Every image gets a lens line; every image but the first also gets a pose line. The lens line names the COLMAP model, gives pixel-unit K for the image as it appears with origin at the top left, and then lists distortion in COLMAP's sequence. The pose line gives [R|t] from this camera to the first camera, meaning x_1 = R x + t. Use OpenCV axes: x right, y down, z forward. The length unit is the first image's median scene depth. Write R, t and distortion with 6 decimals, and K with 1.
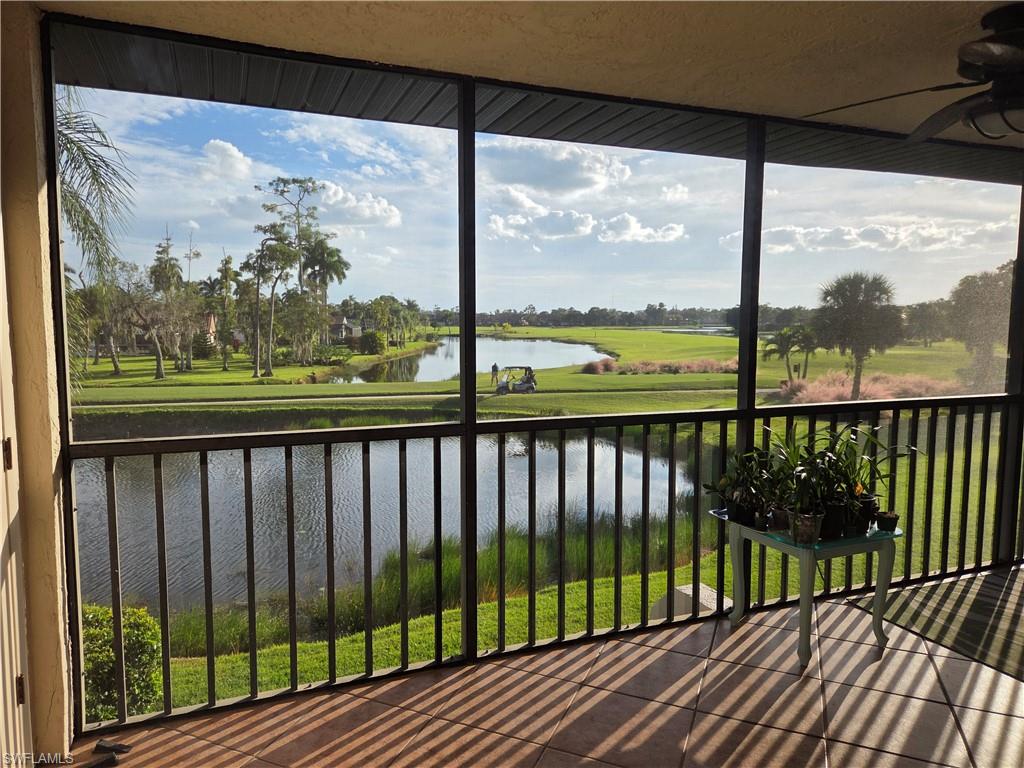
lens RADIAL K [[683.9, 0, 496.2], [0, 683.9, 384.6], [0, 0, 1]] dist [0.075835, -0.064314]
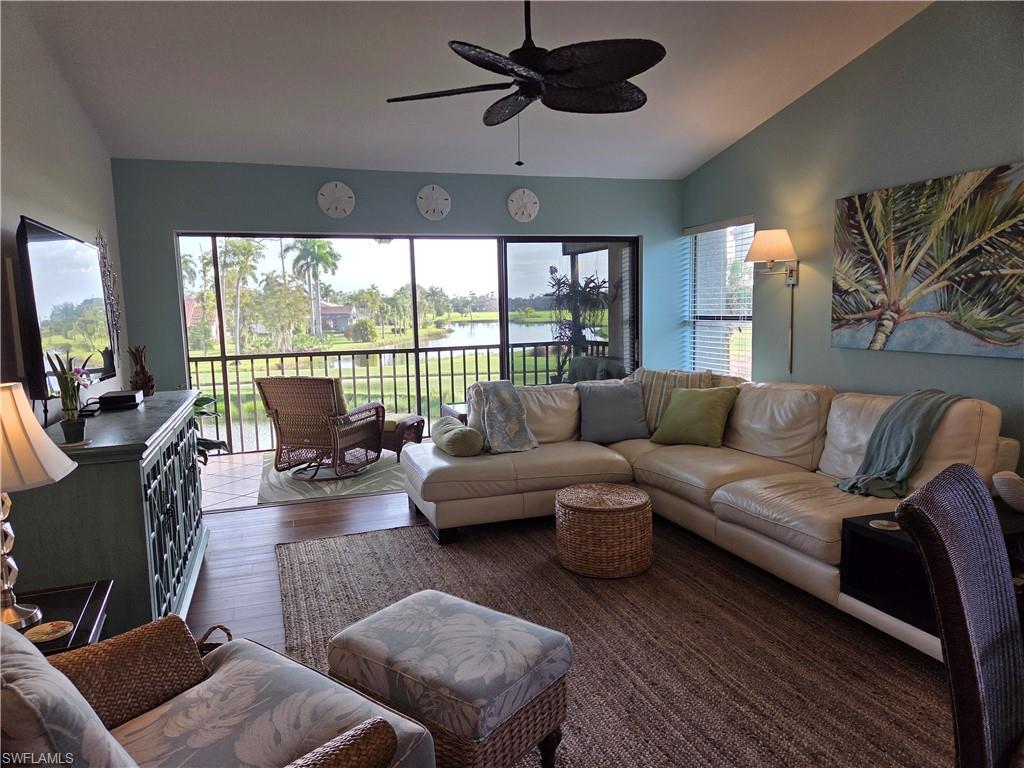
lens RADIAL K [[683.9, 0, 497.9], [0, 683.9, 386.9], [0, 0, 1]] dist [0.075835, -0.064314]
pose [[0.997309, -0.018753, -0.070873, 0.118043], [0.020528, 0.999492, 0.024395, 0.002839], [0.070380, -0.025784, 0.997187, -0.024358]]
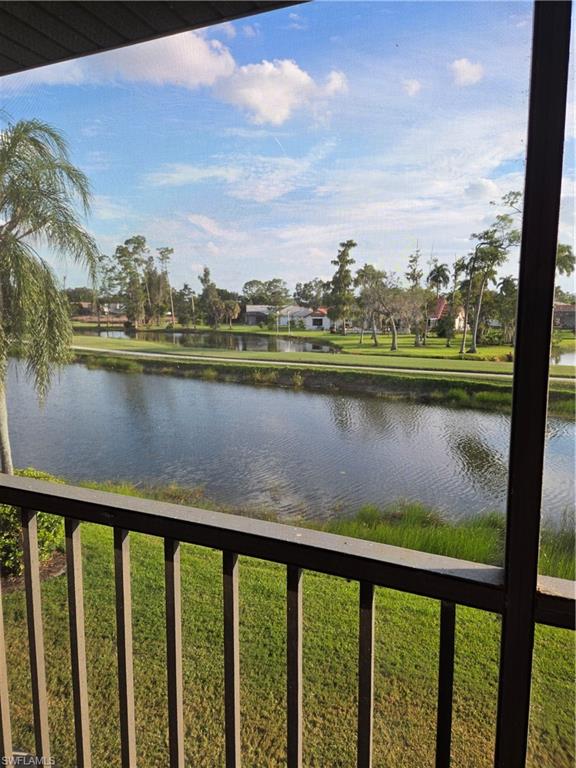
lens RADIAL K [[513.0, 0, 278.7], [0, 513.0, 371.7], [0, 0, 1]] dist [0.075835, -0.064314]
pose [[0.702406, 0.084310, -0.706766, 0.078994], [-0.064885, 0.996410, 0.054377, -0.005519], [0.708813, 0.007664, 0.705355, 0.061886]]
